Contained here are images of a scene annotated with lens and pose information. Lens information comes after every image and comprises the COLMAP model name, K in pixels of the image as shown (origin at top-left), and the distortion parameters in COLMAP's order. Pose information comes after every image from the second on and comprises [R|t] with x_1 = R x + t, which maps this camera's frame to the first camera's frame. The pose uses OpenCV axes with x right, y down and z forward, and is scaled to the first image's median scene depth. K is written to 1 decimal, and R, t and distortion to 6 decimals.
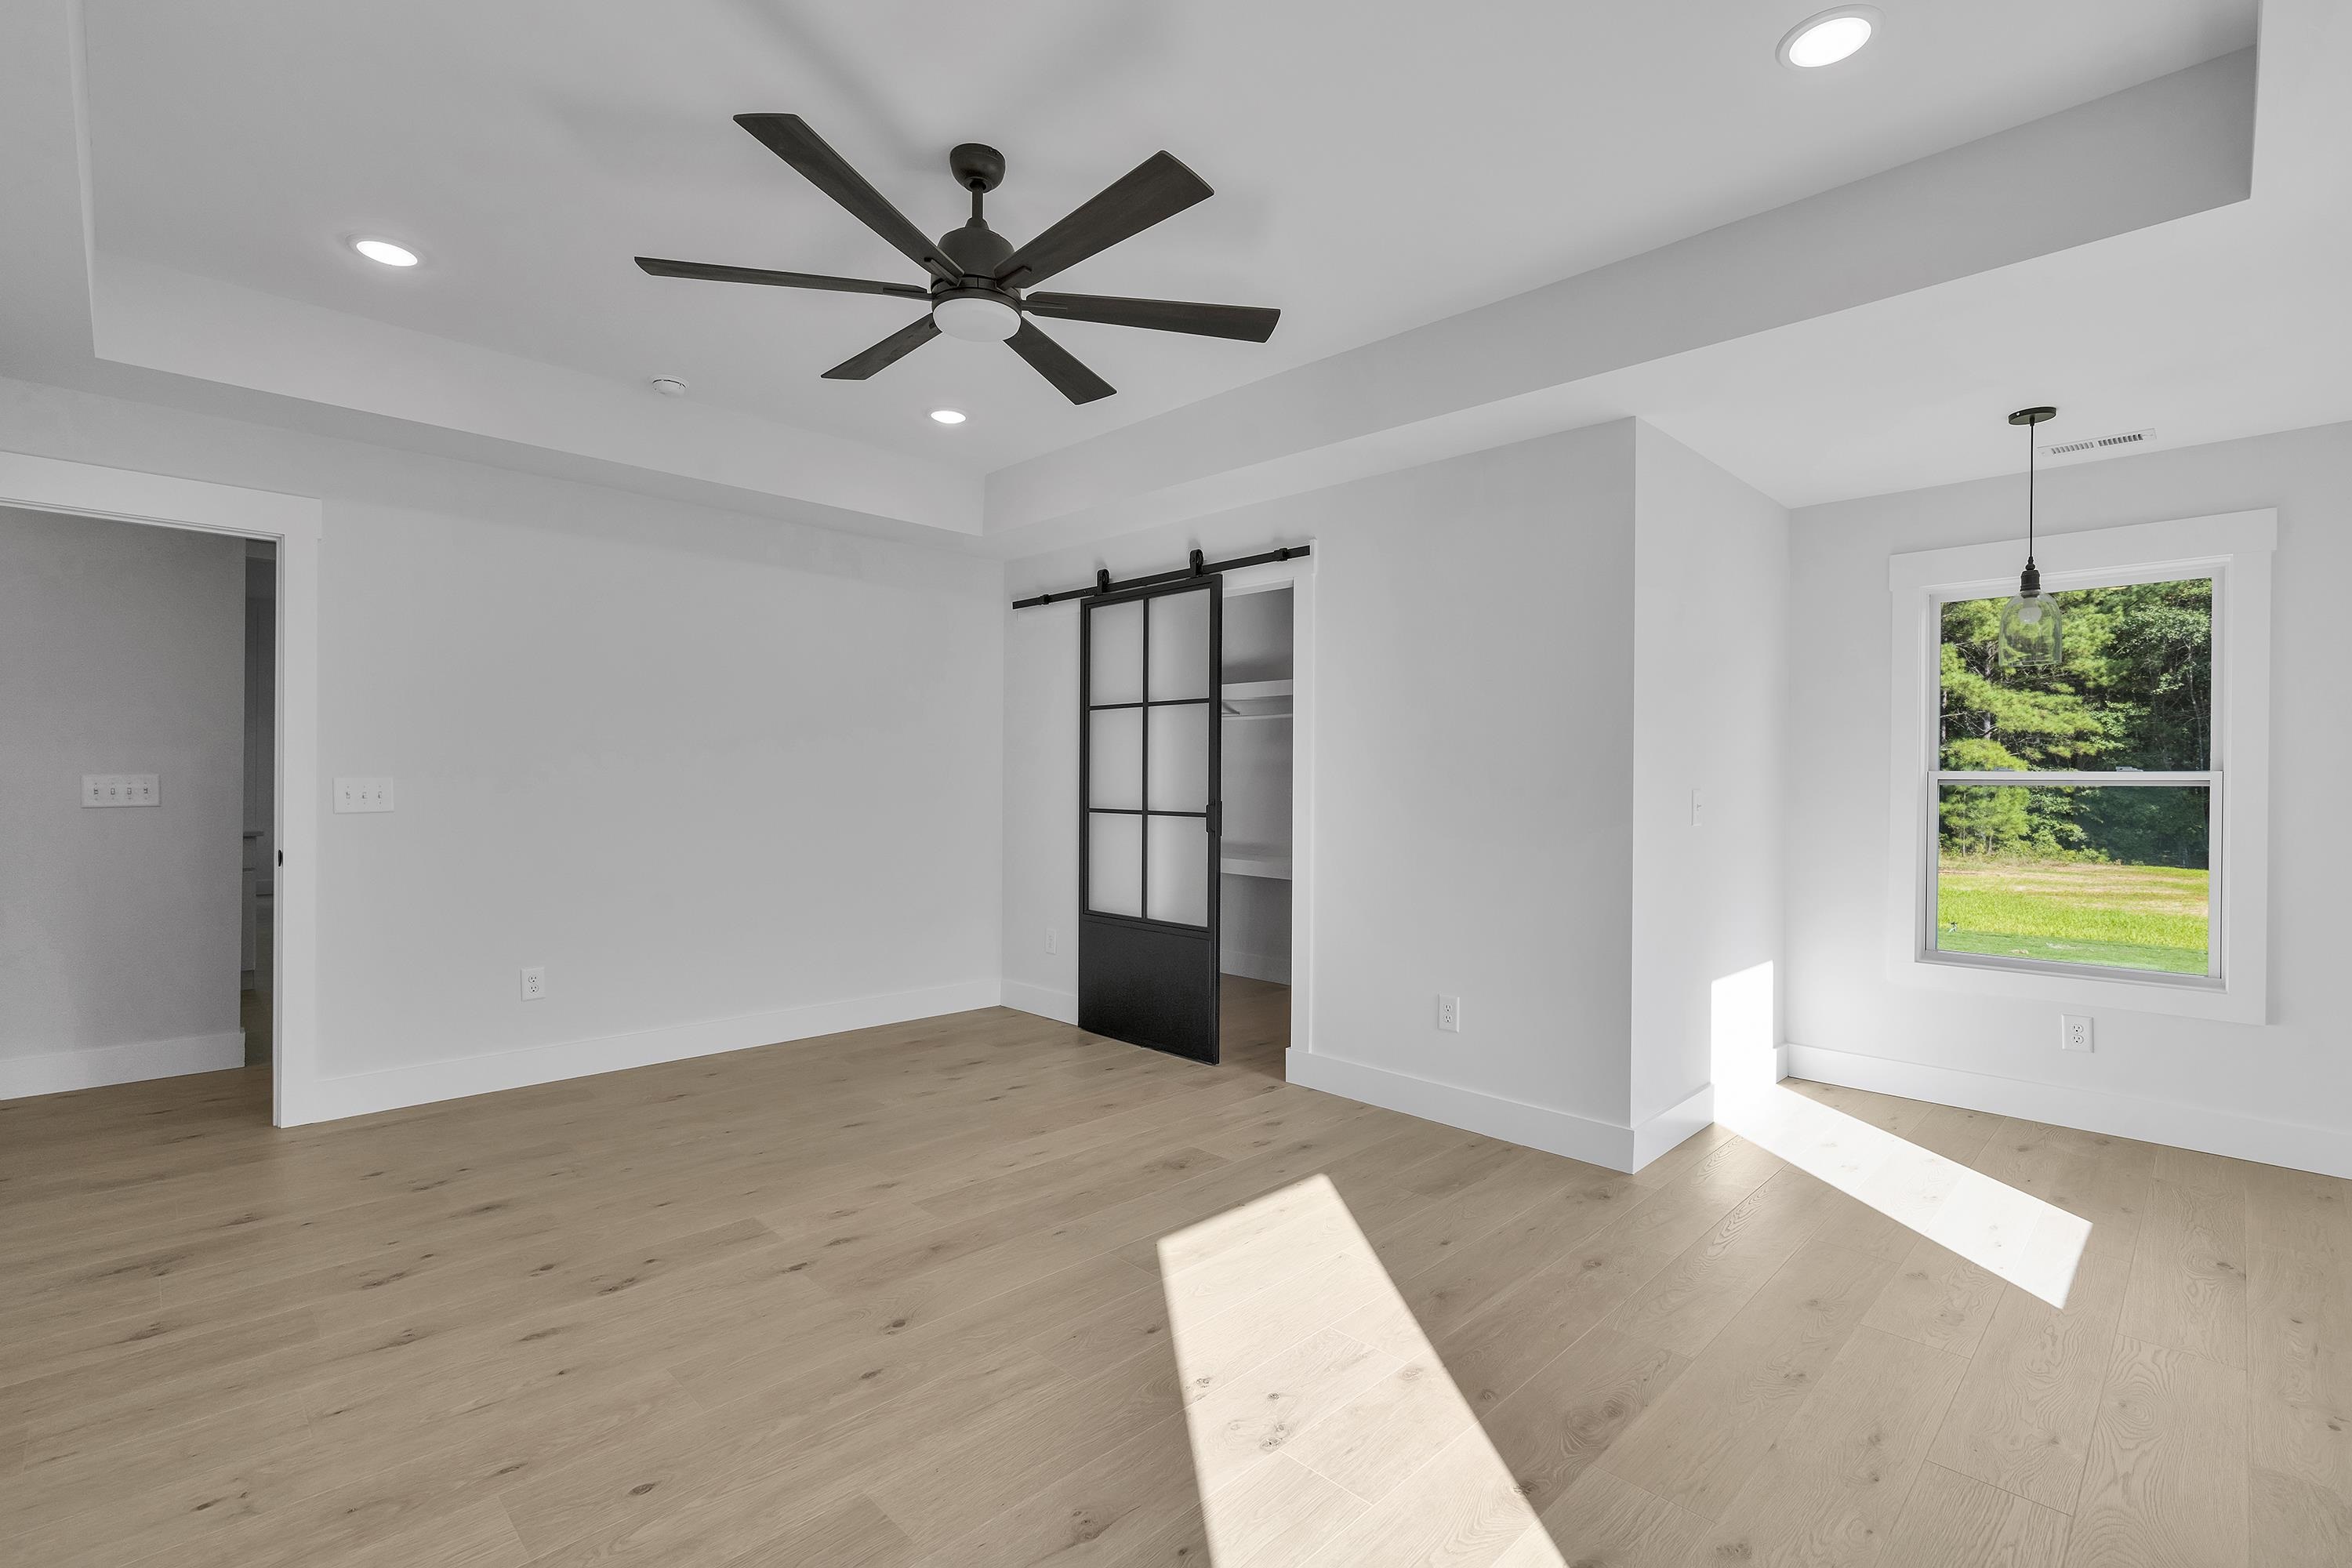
lens RADIAL K [[1065.0, 0, 1191.4], [0, 1065.0, 782.4], [0, 0, 1]] dist [-0.003198, -0.000274]
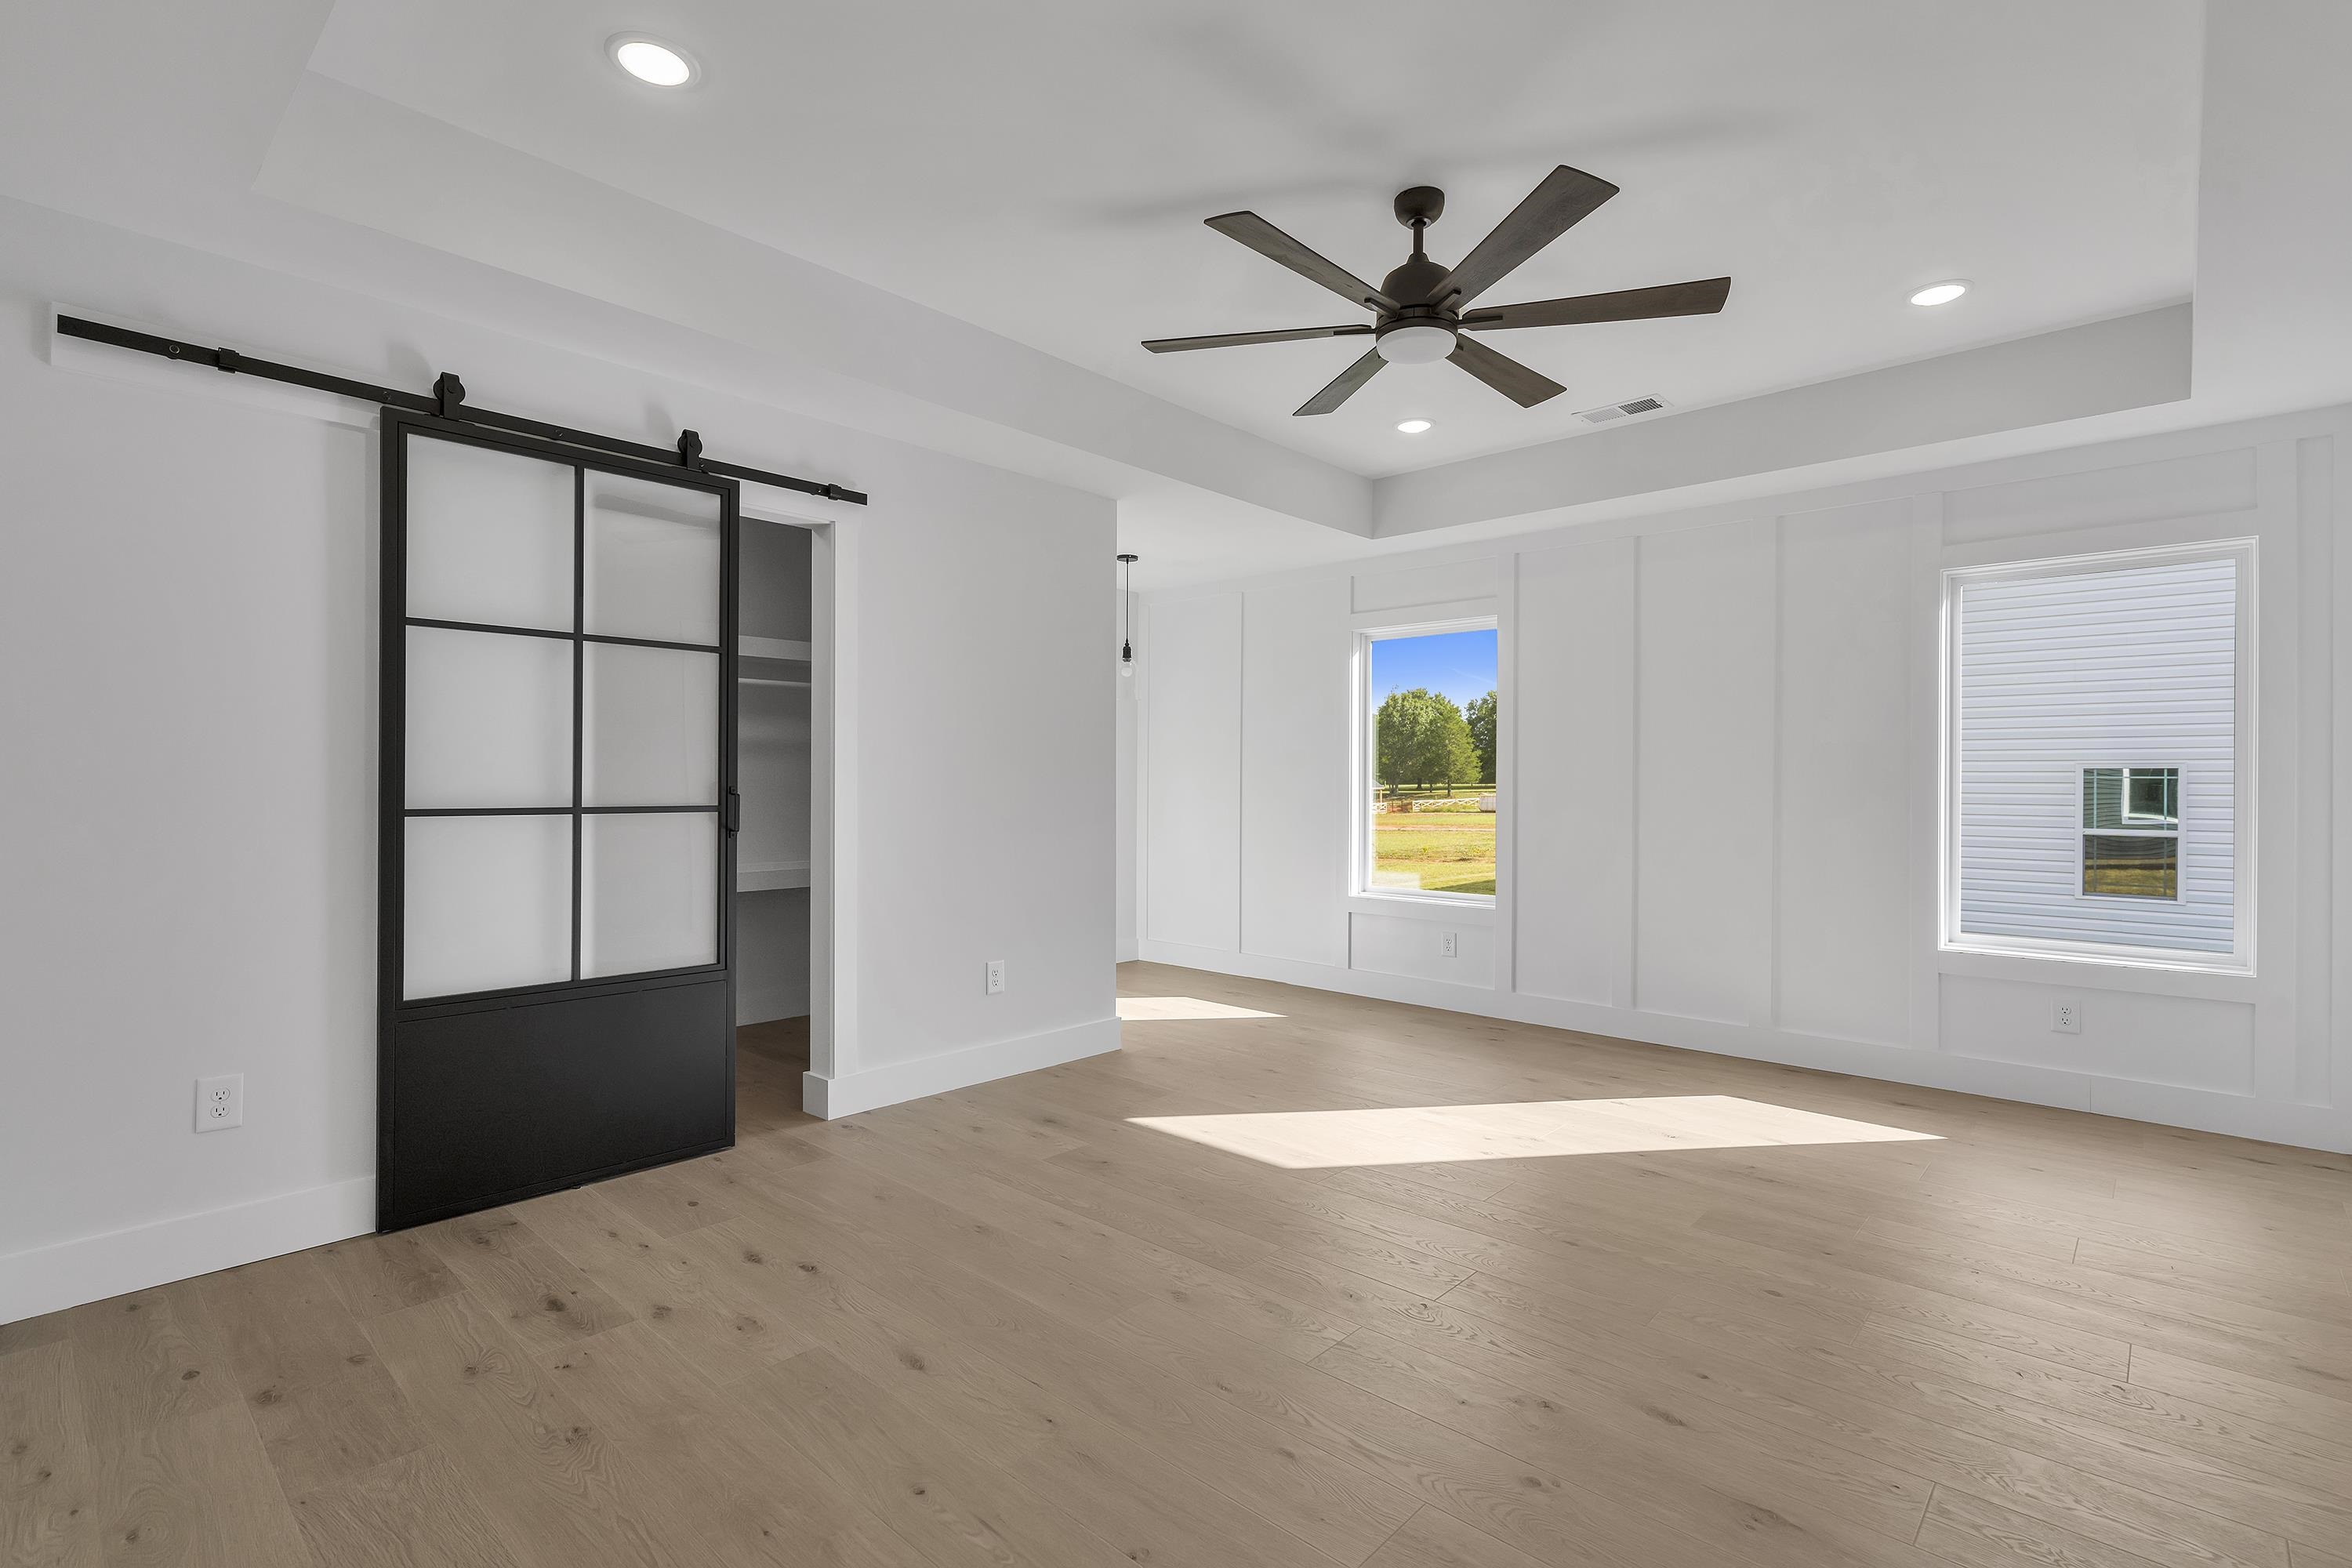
lens RADIAL K [[1065.0, 0, 1192.2], [0, 1065.0, 785.4], [0, 0, 1]] dist [-0.003198, -0.000274]
pose [[-0.040682, -0.011455, 0.999106, -0.675571], [-0.003765, 0.999929, 0.011311, 0.004807], [-0.999165, -0.003301, -0.040722, 0.664952]]
